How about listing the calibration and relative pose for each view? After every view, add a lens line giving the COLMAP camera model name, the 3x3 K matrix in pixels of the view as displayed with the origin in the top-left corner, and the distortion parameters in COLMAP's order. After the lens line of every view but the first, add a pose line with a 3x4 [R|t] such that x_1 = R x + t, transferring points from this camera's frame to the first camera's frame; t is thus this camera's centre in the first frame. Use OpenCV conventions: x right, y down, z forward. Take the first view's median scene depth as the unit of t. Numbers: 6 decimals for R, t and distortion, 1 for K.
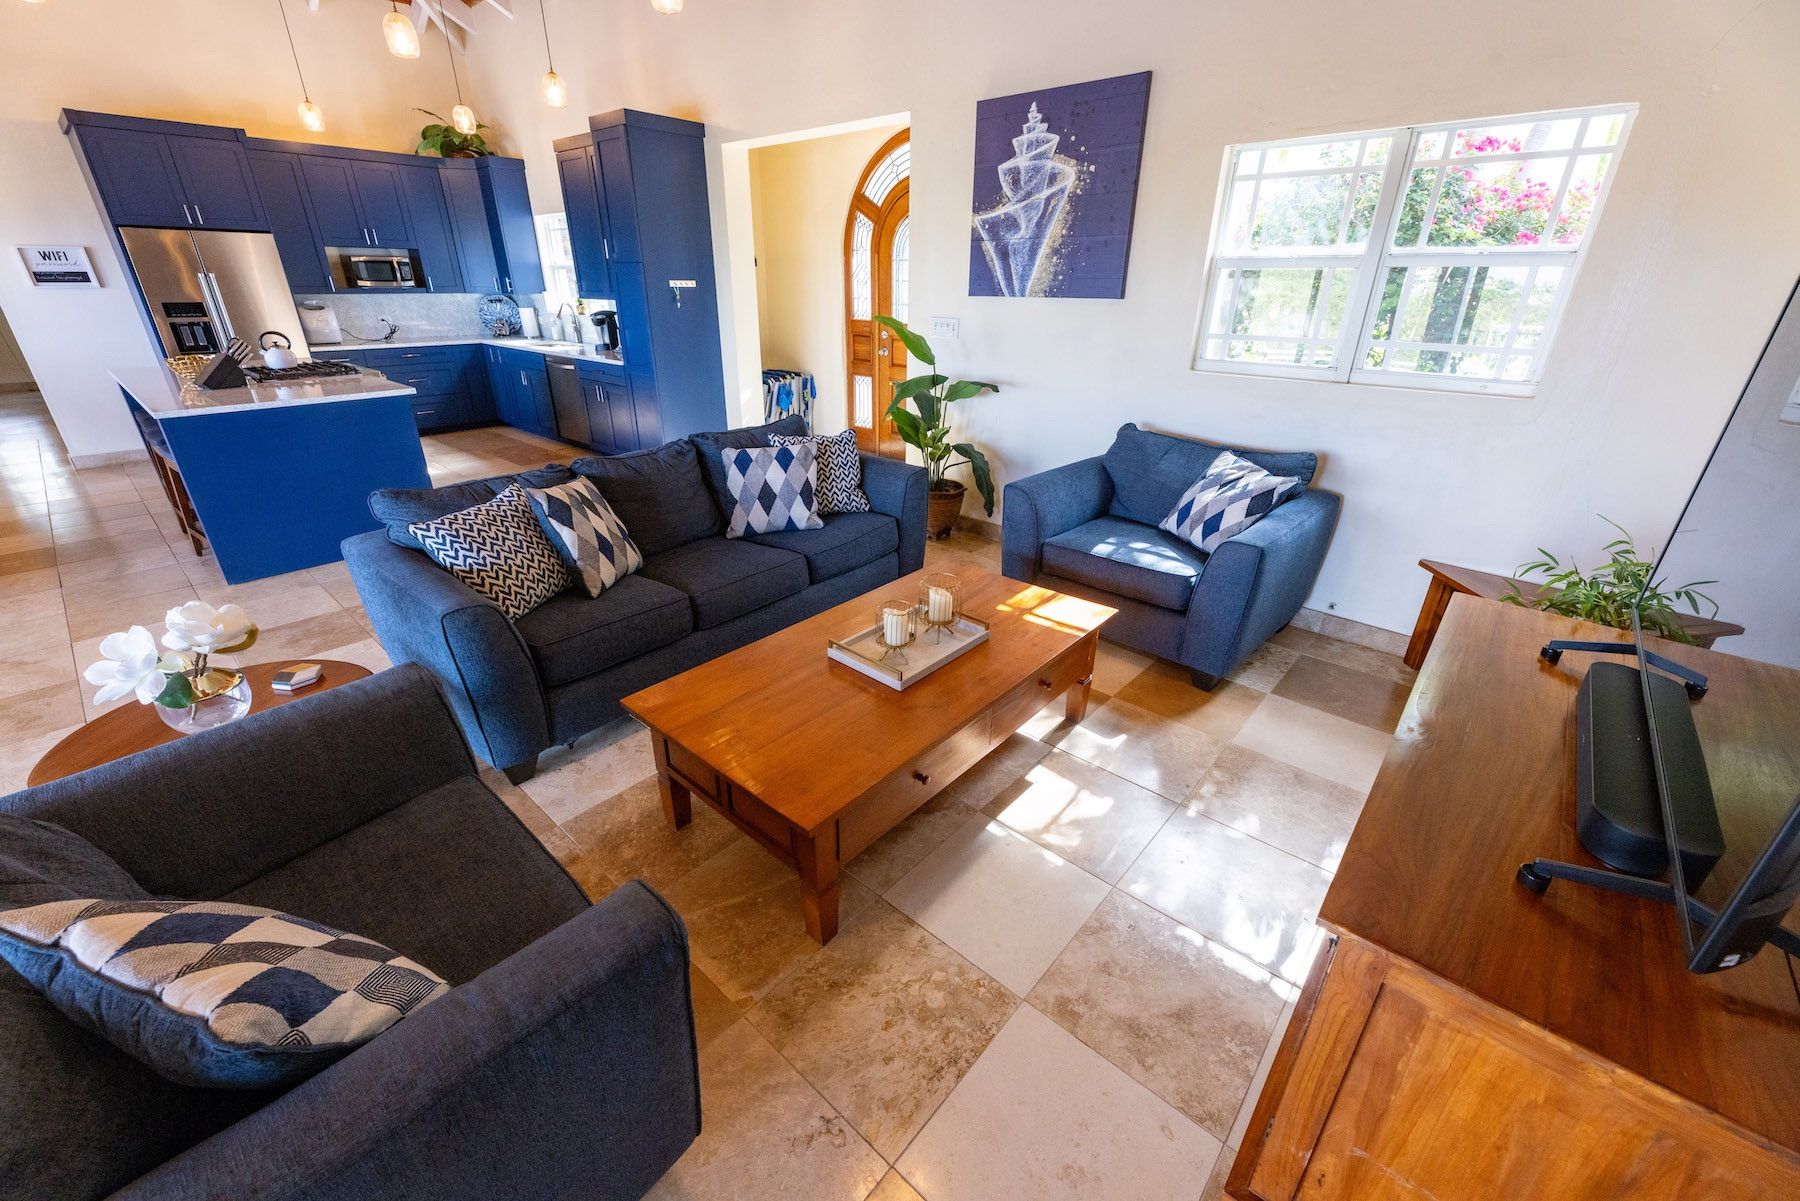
lens RADIAL K [[720.6, 0, 897.9], [0, 720.6, 603.6], [0, 0, 1]] dist [0.002760, 0.000321]
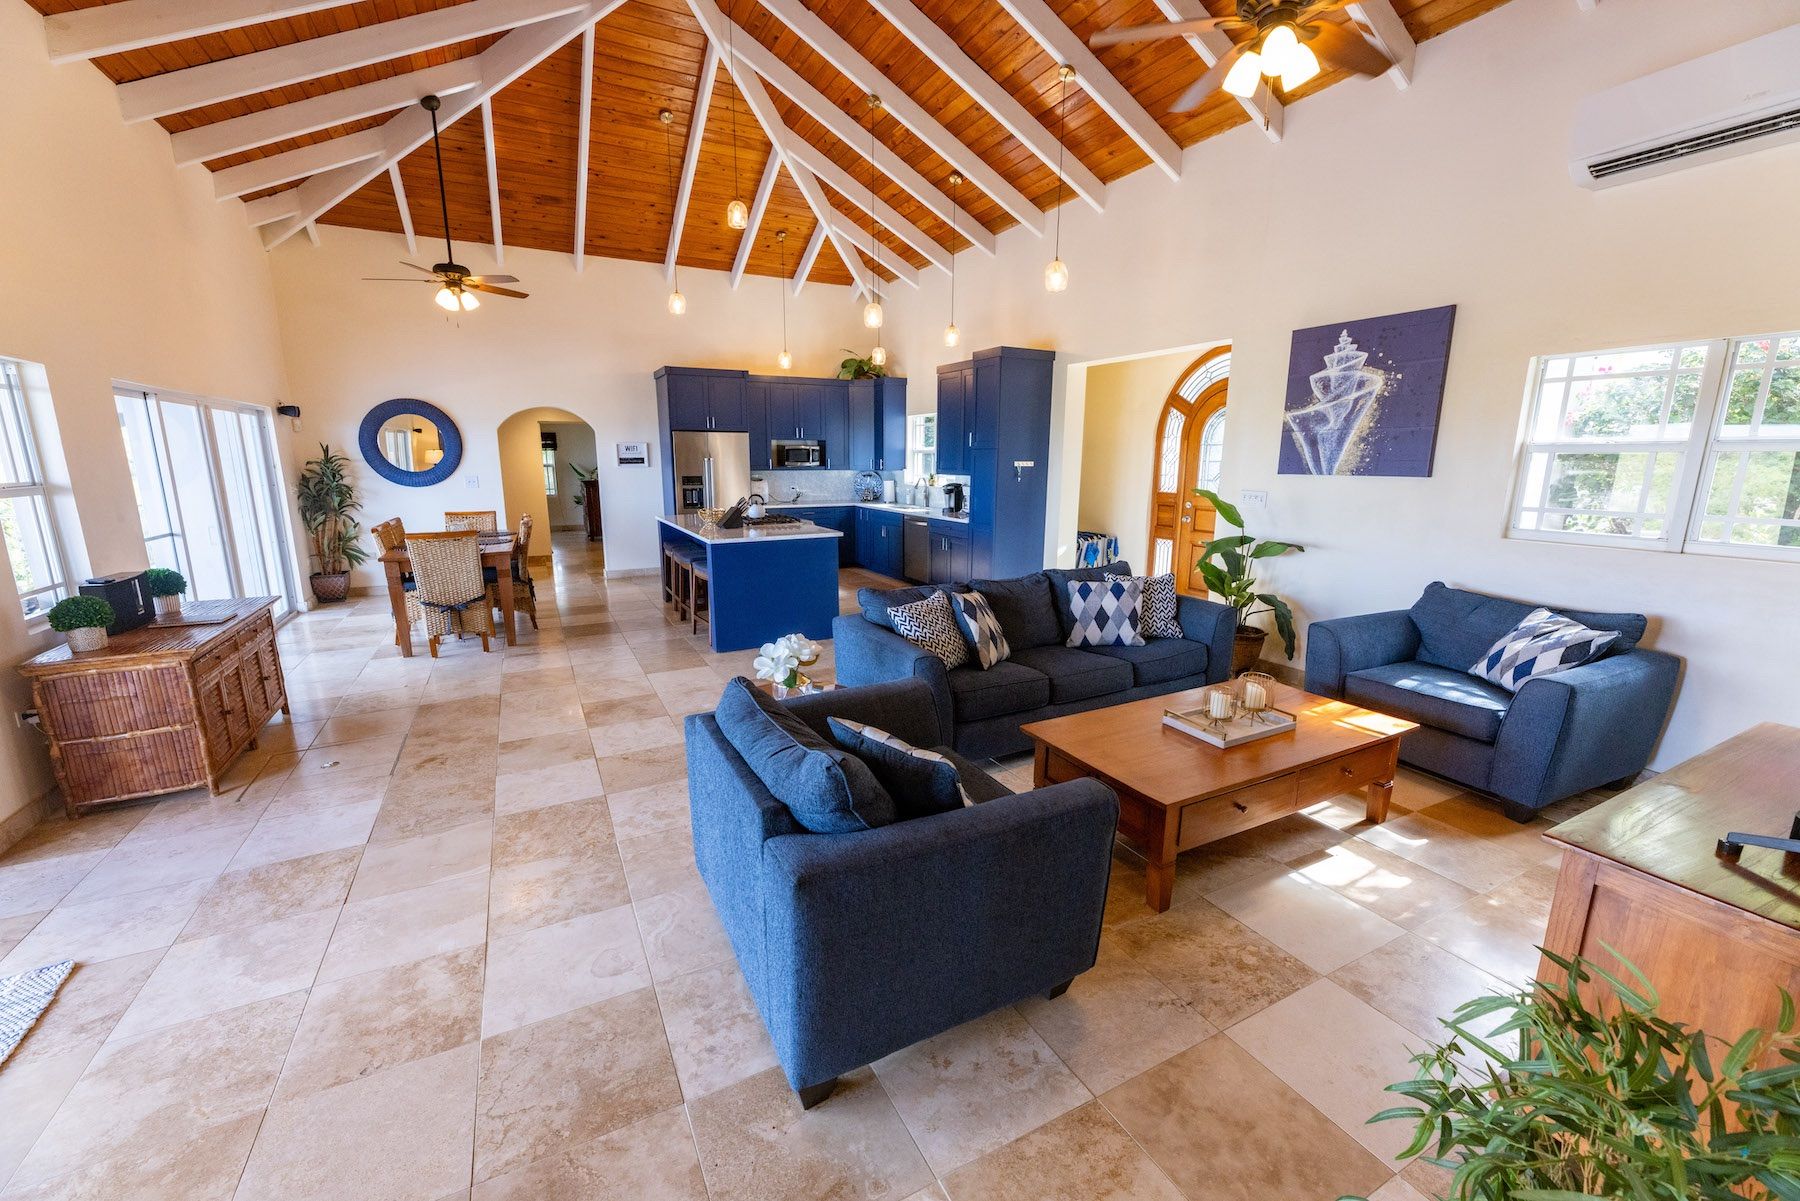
lens RADIAL K [[720.6, 0, 898.2], [0, 720.6, 601.9], [0, 0, 1]] dist [0.002760, 0.000321]
pose [[0.933541, 0.067410, -0.352076, -0.067092], [-0.144233, 0.969784, -0.196761, 0.129691], [0.328174, 0.234466, 0.915056, -0.311157]]
